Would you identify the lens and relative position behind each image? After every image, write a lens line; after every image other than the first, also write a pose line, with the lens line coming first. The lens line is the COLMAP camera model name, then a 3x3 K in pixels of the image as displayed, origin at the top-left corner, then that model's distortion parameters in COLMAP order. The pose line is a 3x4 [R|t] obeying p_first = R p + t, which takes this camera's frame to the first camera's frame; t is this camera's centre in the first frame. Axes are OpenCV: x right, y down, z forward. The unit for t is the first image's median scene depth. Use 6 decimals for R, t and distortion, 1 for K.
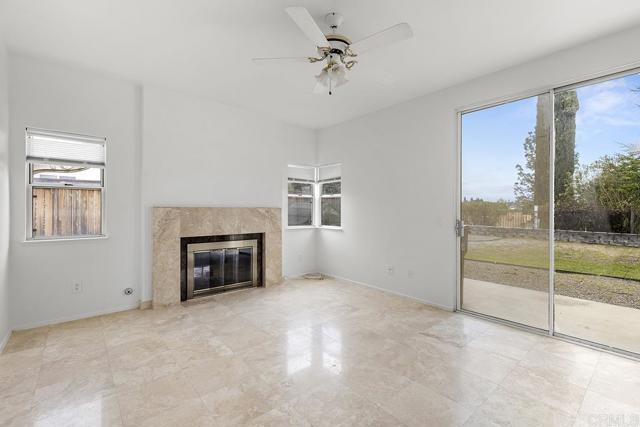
lens RADIAL K [[286.7, 0, 323.9], [0, 286.7, 210.4], [0, 0, 1]] dist [0.003733, -0.001388]
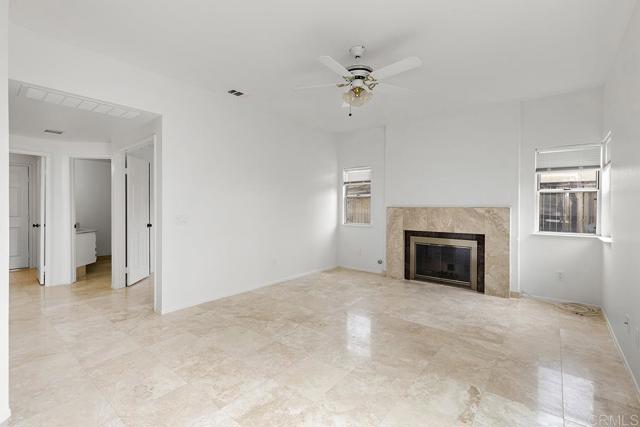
lens RADIAL K [[286.7, 0, 323.6], [0, 286.7, 208.3], [0, 0, 1]] dist [0.003733, -0.001388]
pose [[0.181226, 0.000104, -0.983442, 0.704452], [-0.007640, 0.999970, -0.001302, -0.001489], [0.983412, 0.007750, 0.181221, 0.378402]]
